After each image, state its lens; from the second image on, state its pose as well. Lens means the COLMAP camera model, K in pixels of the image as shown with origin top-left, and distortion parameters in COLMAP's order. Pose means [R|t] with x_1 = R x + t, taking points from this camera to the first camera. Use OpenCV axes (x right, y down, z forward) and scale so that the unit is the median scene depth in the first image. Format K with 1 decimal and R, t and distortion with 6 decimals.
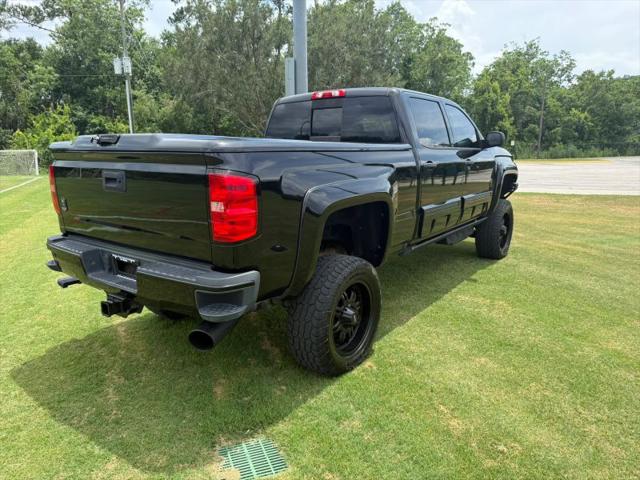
lens RADIAL K [[450.0, 0, 320.0], [0, 450.0, 240.0], [0, 0, 1]] dist [0.023761, -0.031227]
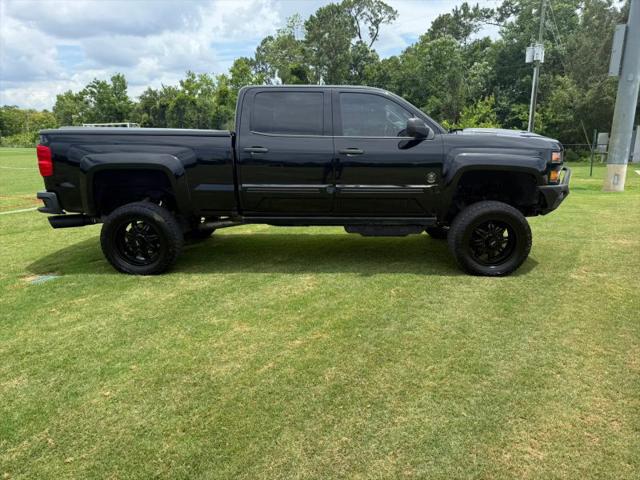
lens RADIAL K [[450.0, 0, 320.0], [0, 450.0, 240.0], [0, 0, 1]] dist [0.023761, -0.031227]
pose [[0.572990, 0.191145, -0.796960, 0.135702], [-0.171242, 0.978881, 0.111660, -0.009787], [0.801473, 0.072493, 0.593621, 0.045879]]
